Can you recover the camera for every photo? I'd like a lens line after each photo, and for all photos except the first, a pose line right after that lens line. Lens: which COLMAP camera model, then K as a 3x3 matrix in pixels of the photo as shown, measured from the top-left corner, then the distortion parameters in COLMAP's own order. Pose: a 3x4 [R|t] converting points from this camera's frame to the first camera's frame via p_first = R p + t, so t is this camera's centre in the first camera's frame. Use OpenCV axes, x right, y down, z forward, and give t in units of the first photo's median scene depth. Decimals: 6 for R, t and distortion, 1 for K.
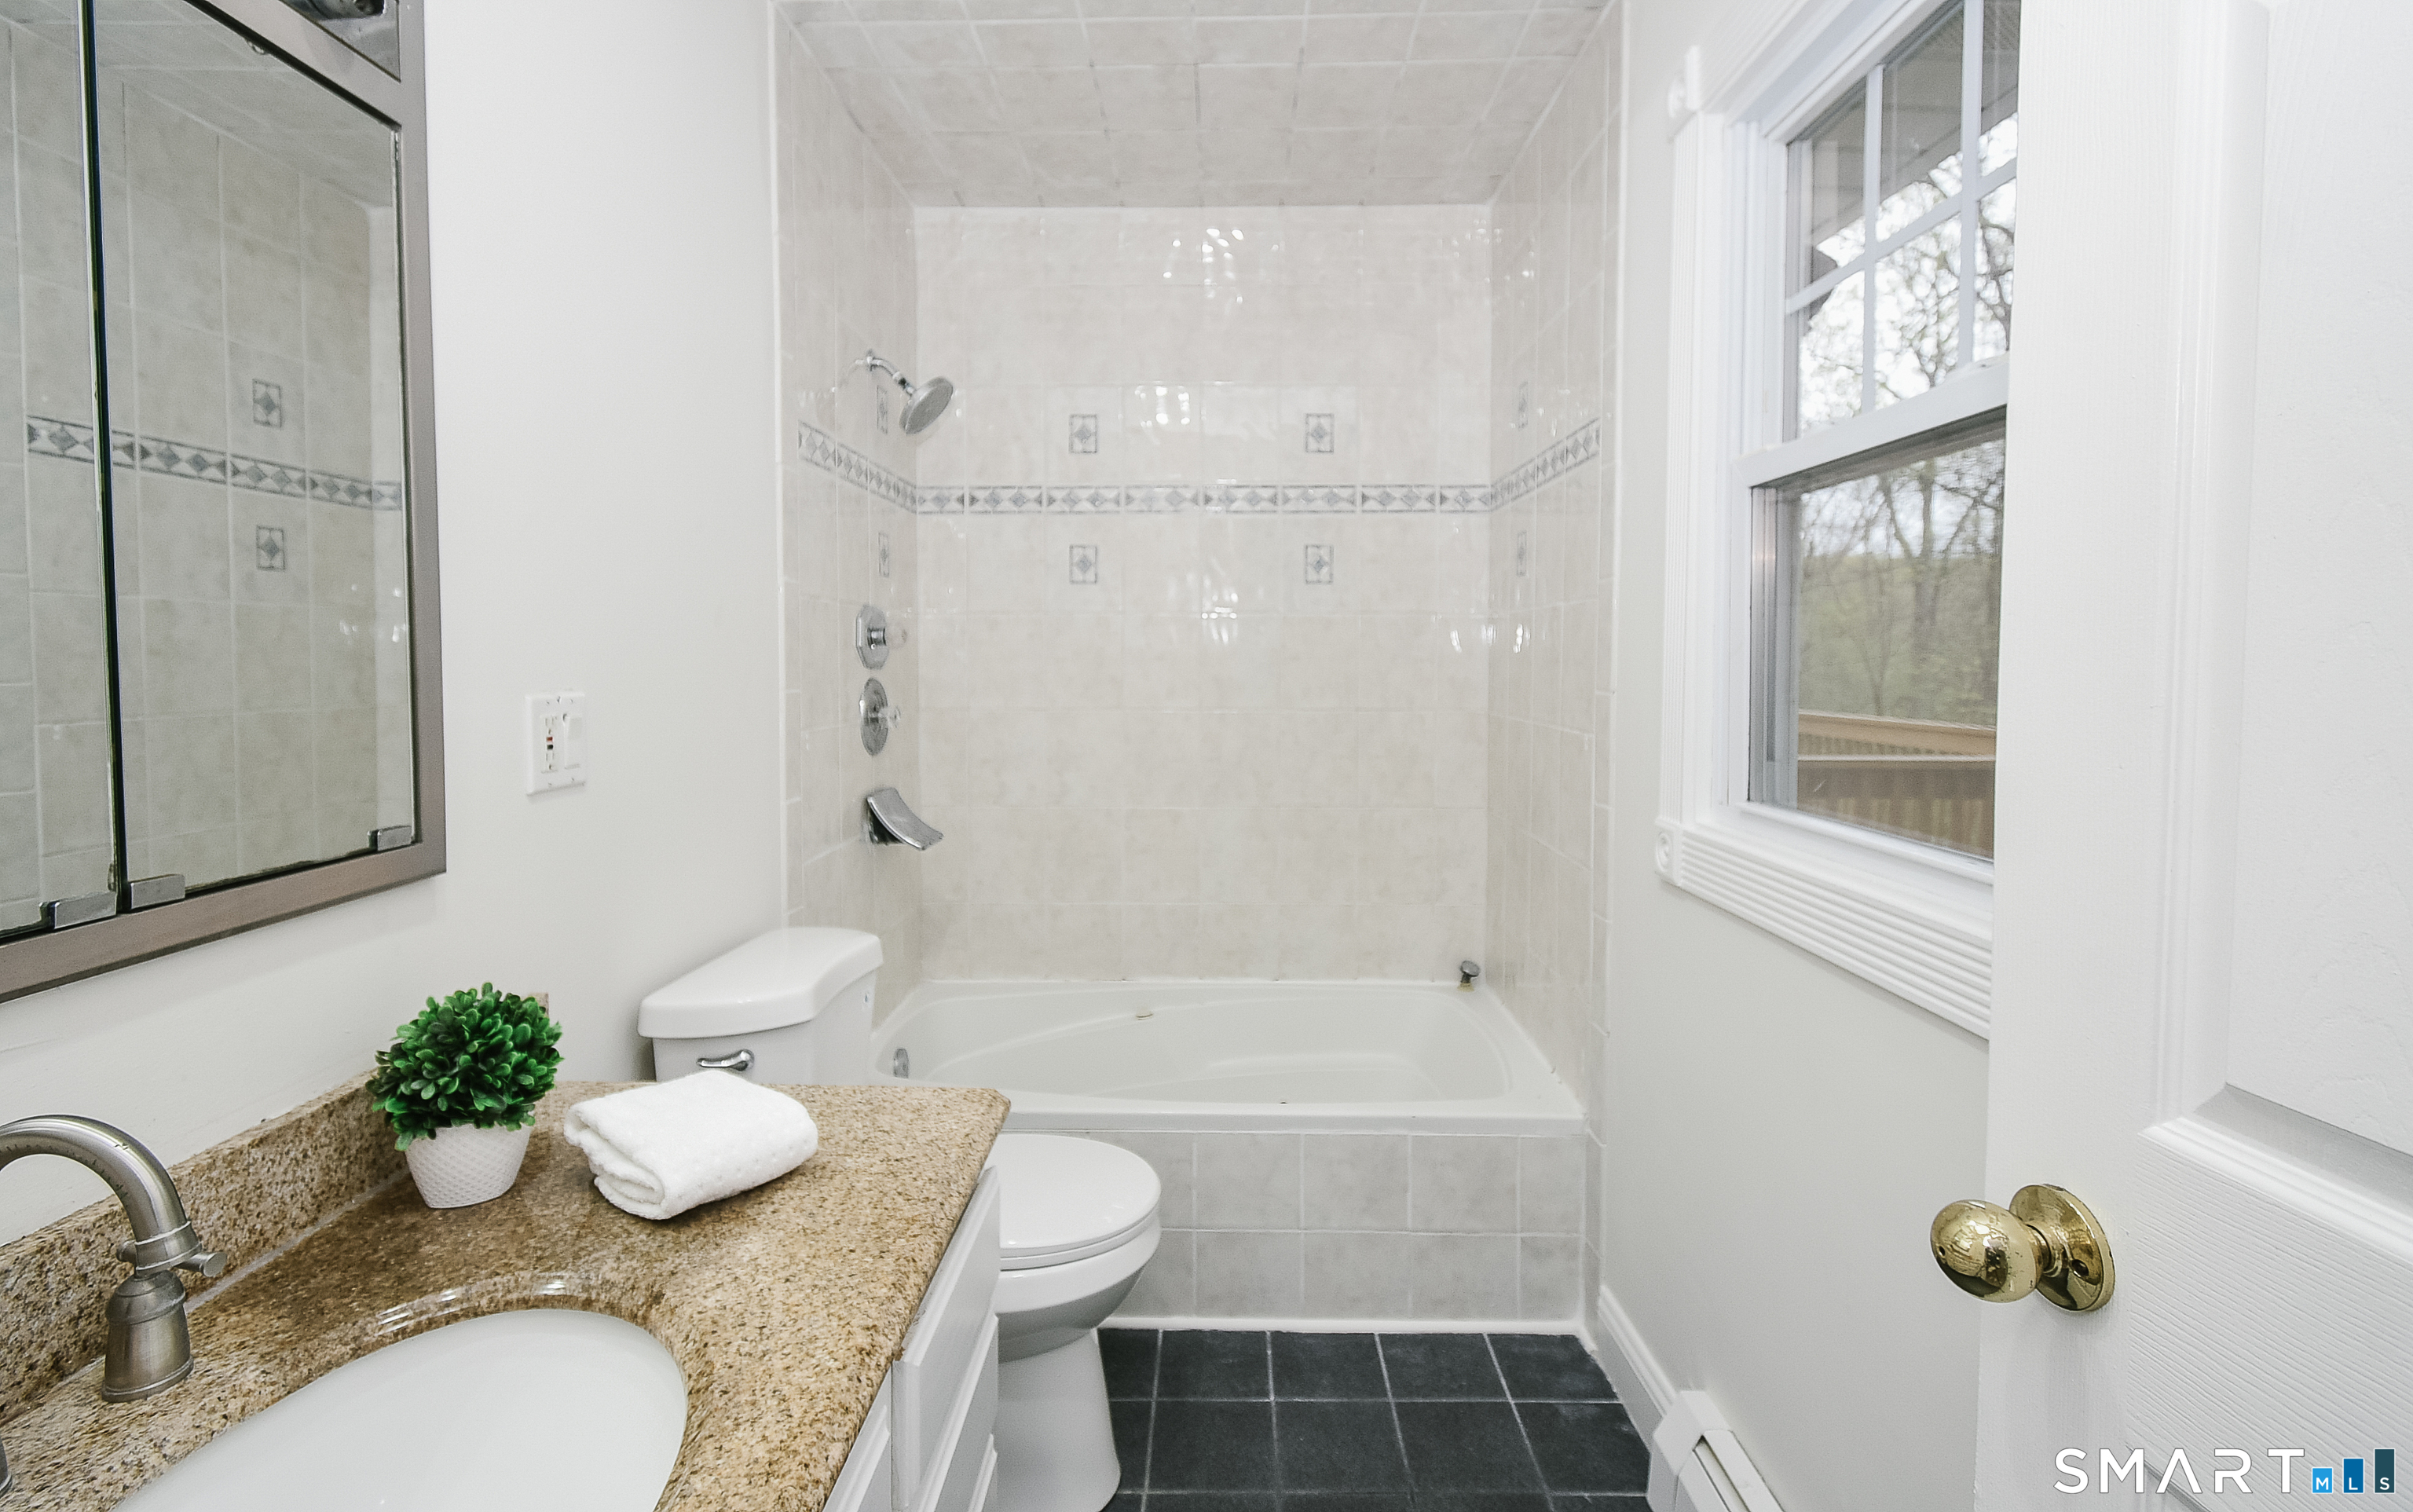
lens RADIAL K [[1057.0, 0, 1204.6], [0, 1057.0, 705.9], [0, 0, 1]] dist [0.001872, -0.003662]
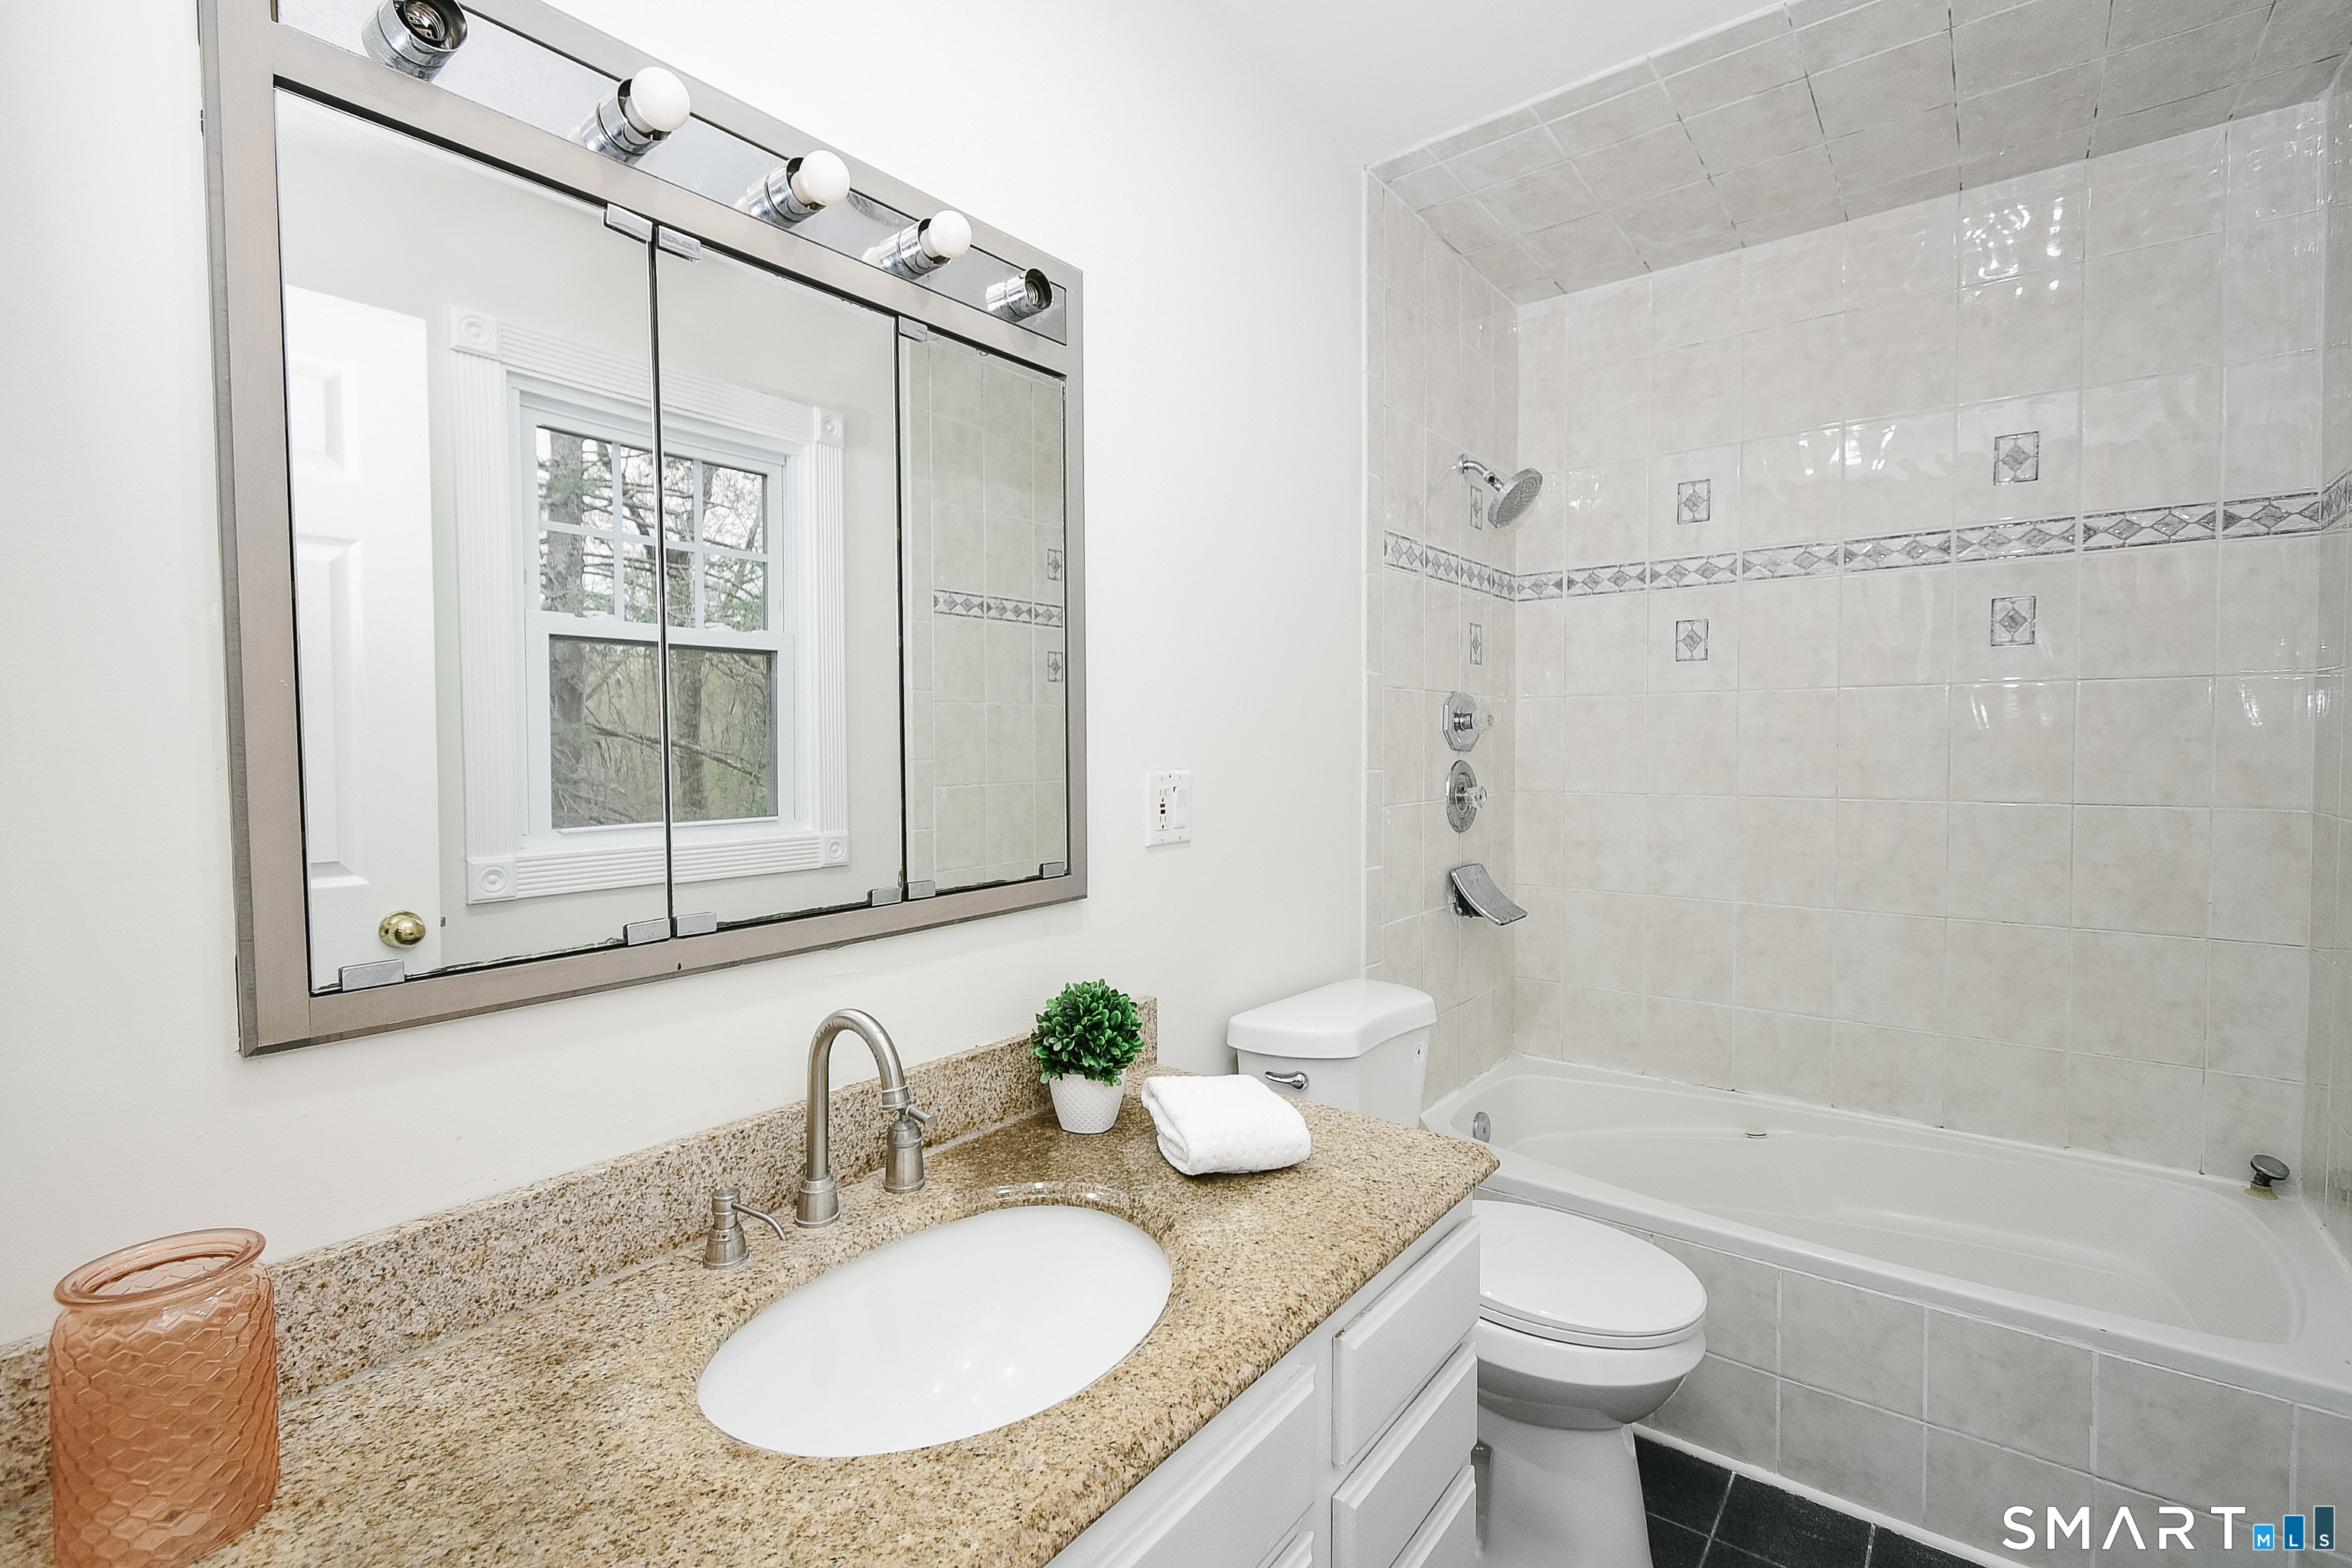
lens RADIAL K [[1045.8, 0, 1176.0], [0, 1045.8, 784.0], [0, 0, 1]] dist [-0.001995, -0.000762]
pose [[0.797883, 0.018097, -0.602541, 0.165298], [-0.019925, 0.999795, 0.003644, -0.000933], [0.602483, 0.009098, 0.798080, -0.030379]]
